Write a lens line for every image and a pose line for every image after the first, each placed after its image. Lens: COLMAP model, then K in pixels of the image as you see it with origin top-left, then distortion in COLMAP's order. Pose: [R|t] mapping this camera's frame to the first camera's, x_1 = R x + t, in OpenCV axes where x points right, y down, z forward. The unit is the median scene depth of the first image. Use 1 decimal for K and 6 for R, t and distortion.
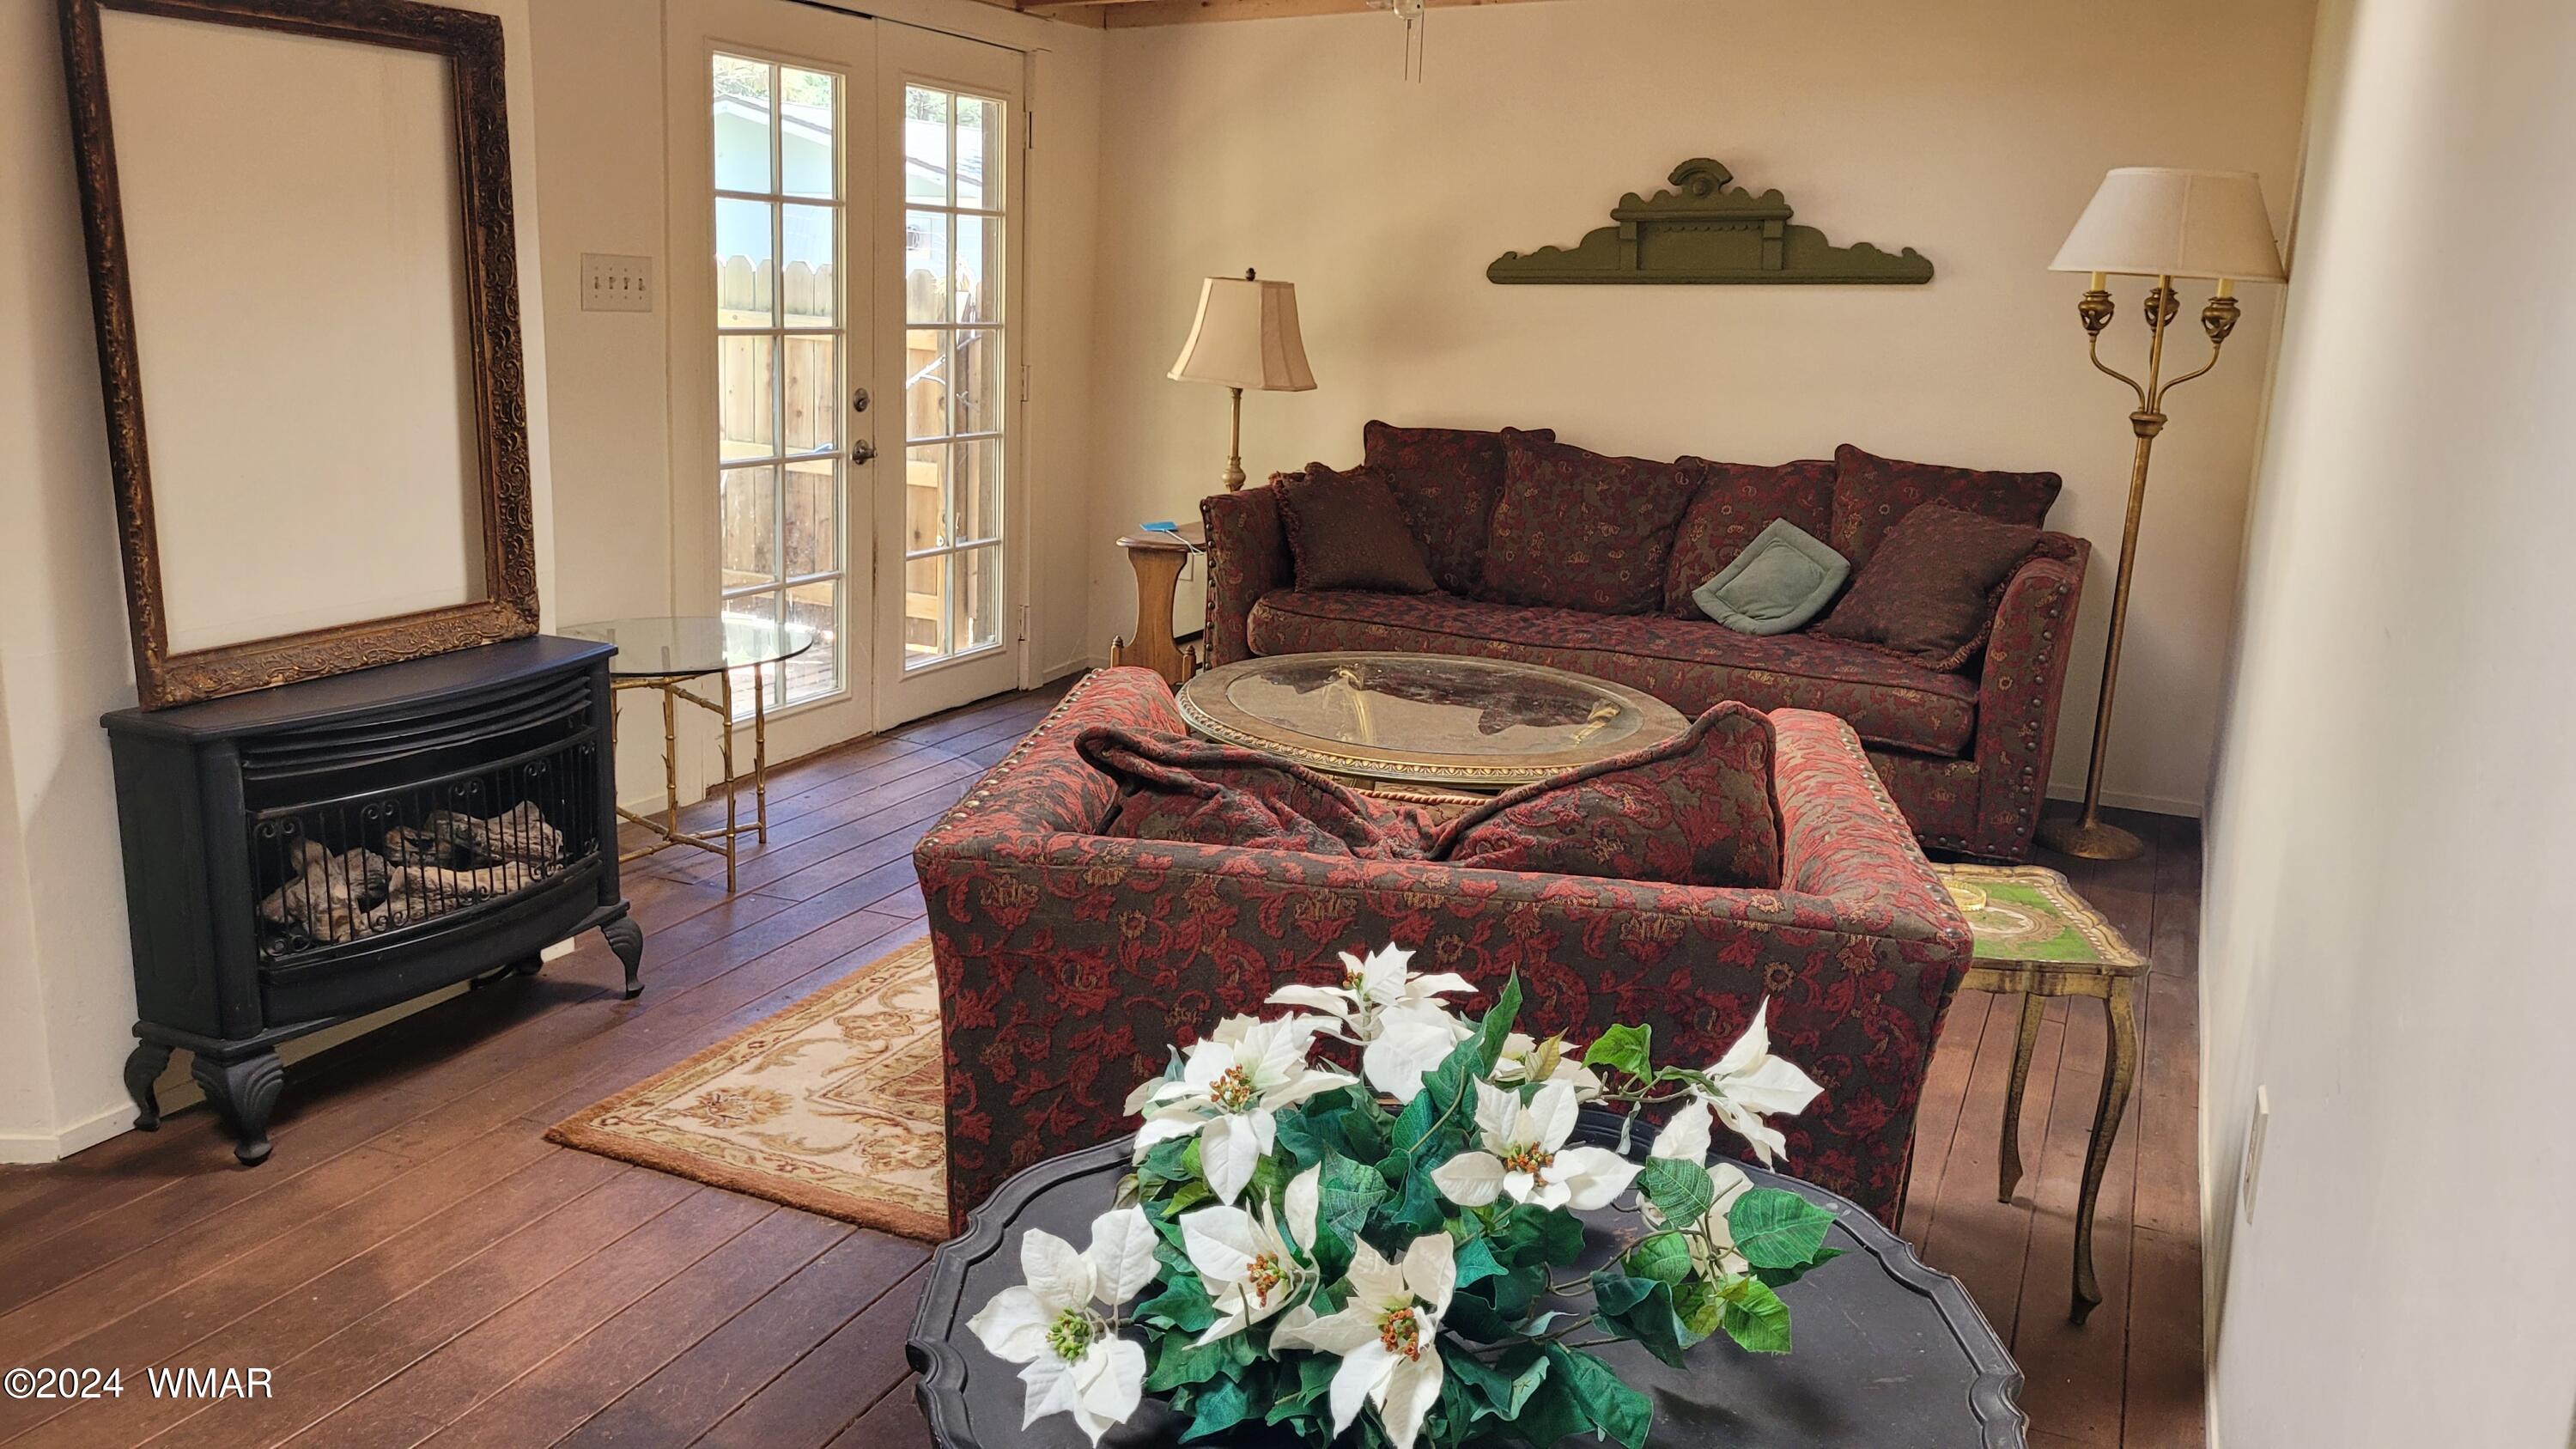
lens RADIAL K [[1939.3, 0, 1290.4], [0, 1939.3, 719.5], [0, 0, 1]] dist [0.027481, -0.012786]
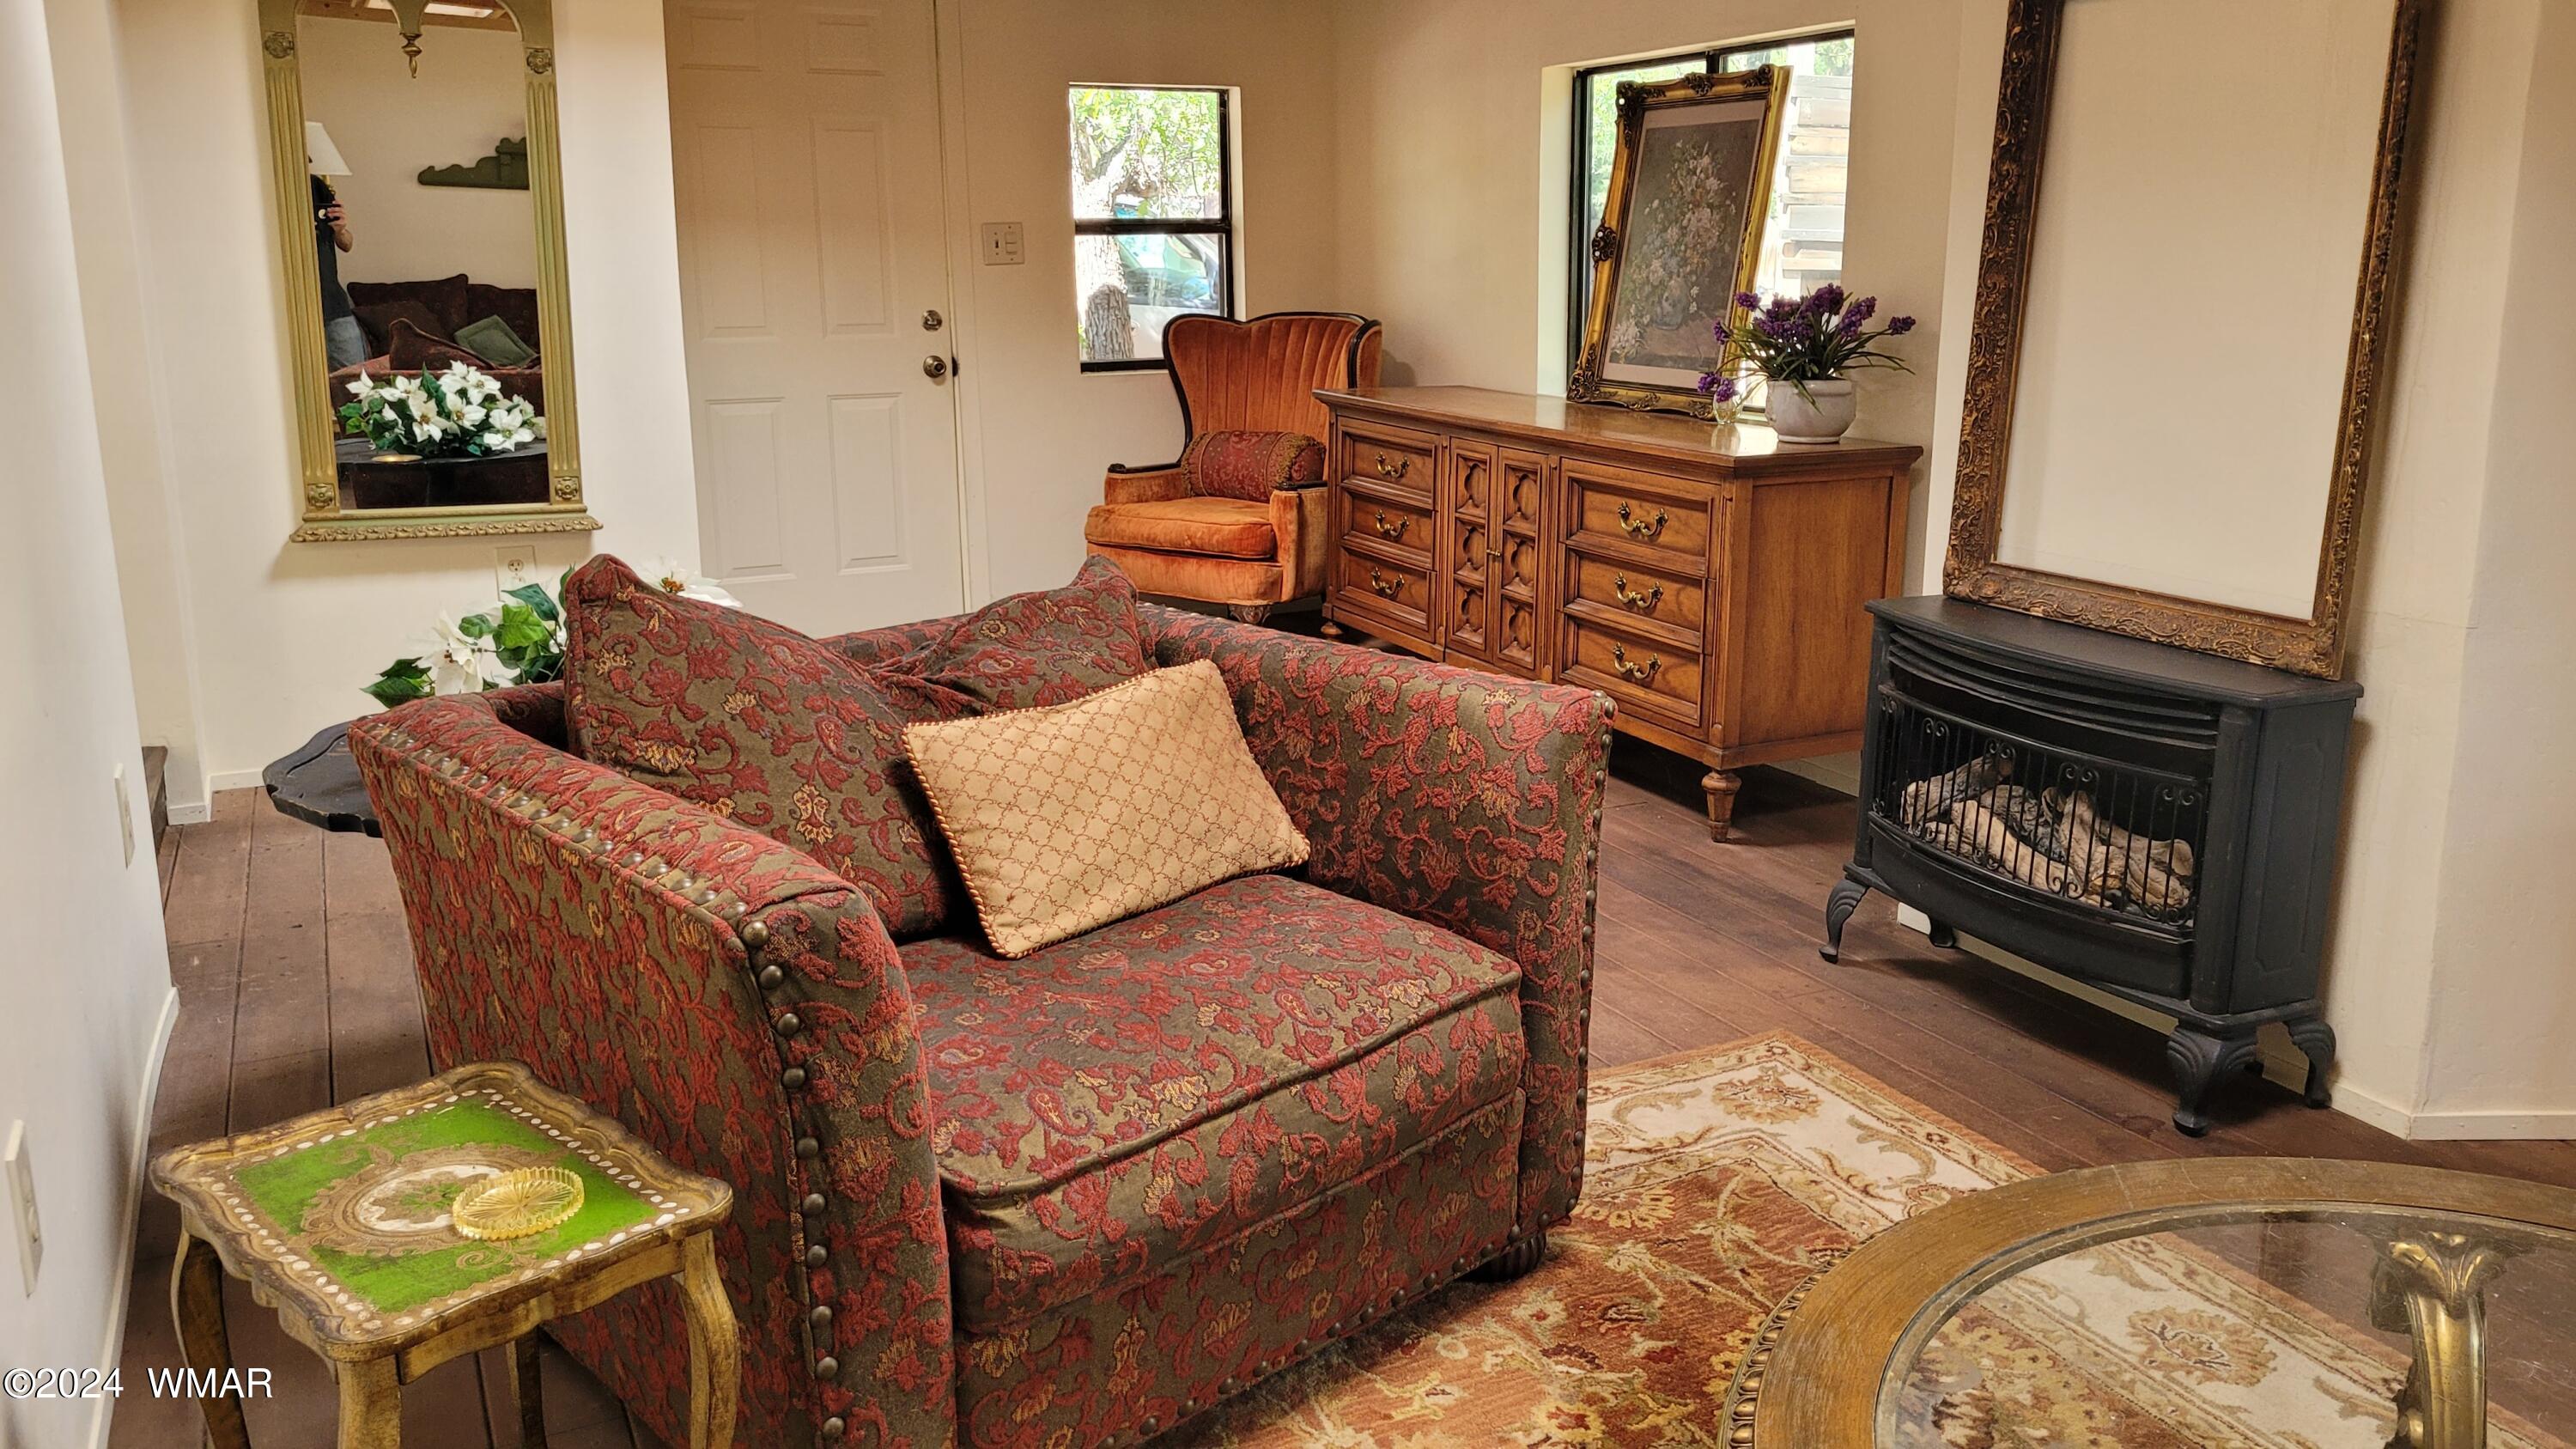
lens RADIAL K [[1939.3, 0, 1306.8], [0, 1939.3, 705.5], [0, 0, 1]] dist [0.027481, -0.012786]
pose [[-0.633709, 0.146073, -0.759654, 0.470612], [-0.196340, 0.919482, 0.340594, -0.218914], [0.748240, 0.364988, -0.554004, 1.117635]]
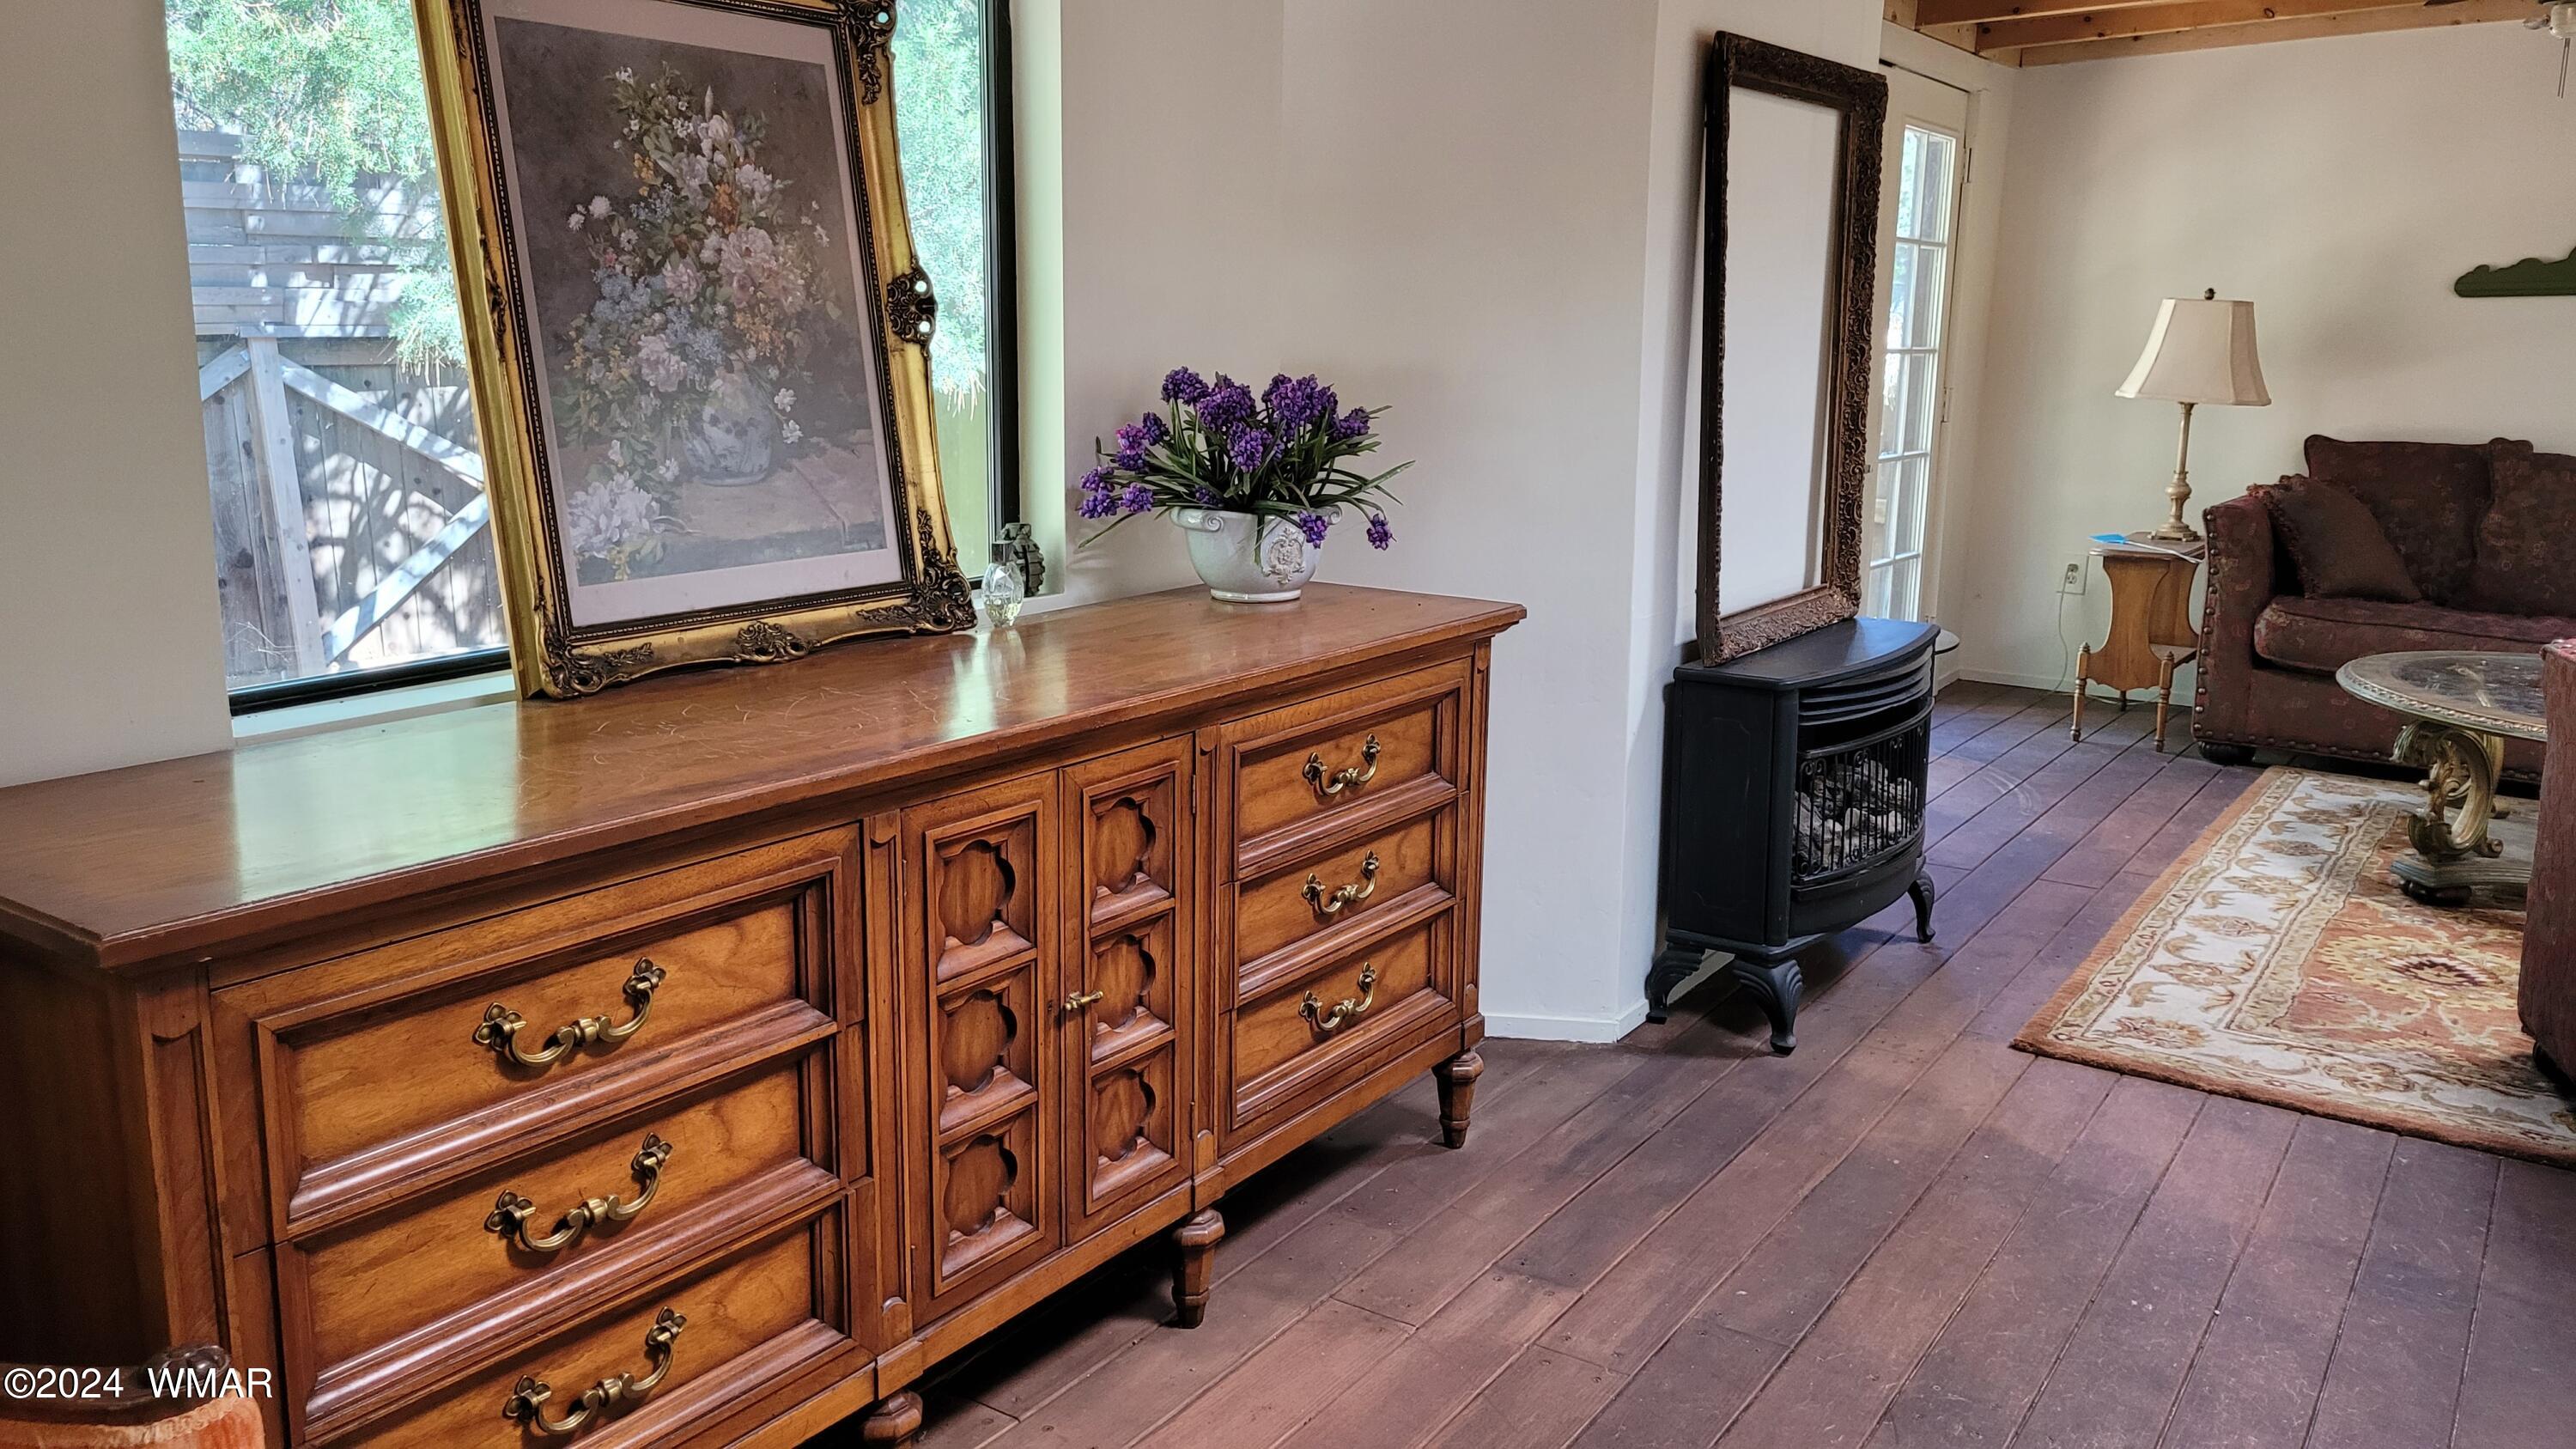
lens RADIAL K [[1939.3, 0, 1281.9], [0, 1939.3, 712.8], [0, 0, 1]] dist [0.027481, -0.012786]
pose [[0.982211, 0.015650, -0.187125, -0.497013], [-0.020723, 0.999468, -0.025181, 0.047677], [0.186631, 0.028611, 0.982013, -0.169414]]
